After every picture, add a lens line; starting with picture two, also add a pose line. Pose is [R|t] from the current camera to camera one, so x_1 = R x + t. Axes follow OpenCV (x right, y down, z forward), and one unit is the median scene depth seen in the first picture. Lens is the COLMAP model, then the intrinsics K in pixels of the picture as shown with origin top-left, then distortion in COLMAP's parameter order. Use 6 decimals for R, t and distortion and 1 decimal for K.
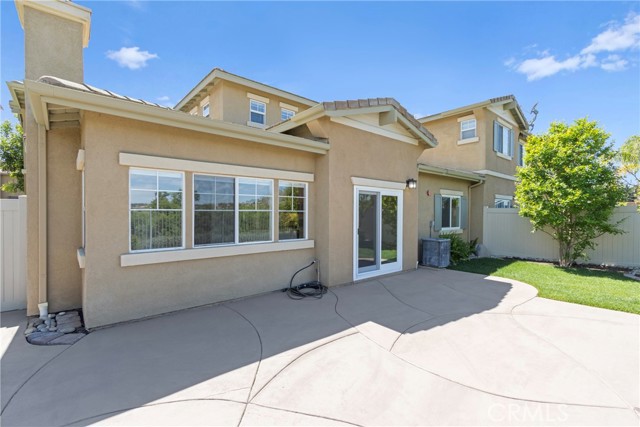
lens RADIAL K [[292.8, 0, 319.1], [0, 292.8, 214.6], [0, 0, 1]] dist [0.003326, -0.000313]
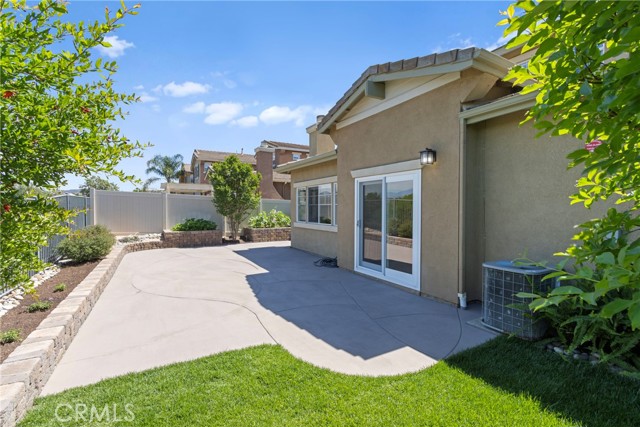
lens RADIAL K [[292.8, 0, 319.1], [0, 292.8, 214.6], [0, 0, 1]] dist [0.003326, -0.000313]
pose [[-0.189857, 0.019922, -0.981610, 0.989193], [-0.007488, 0.999736, 0.021738, 0.004909], [0.981783, 0.011477, -0.189657, 0.909051]]
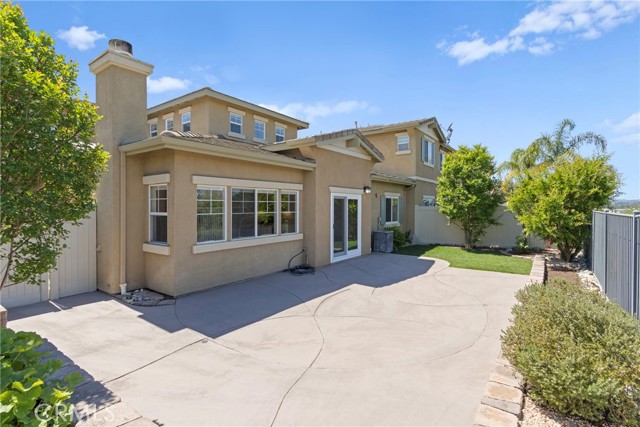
lens RADIAL K [[311.3, 0, 318.8], [0, 311.3, 205.4], [0, 0, 1]] dist [0.000788, 0.000117]
pose [[0.975177, -0.001840, 0.221419, -0.216801], [0.003632, 0.999964, -0.007689, -0.025616], [-0.221397, 0.008302, 0.975148, -0.337719]]
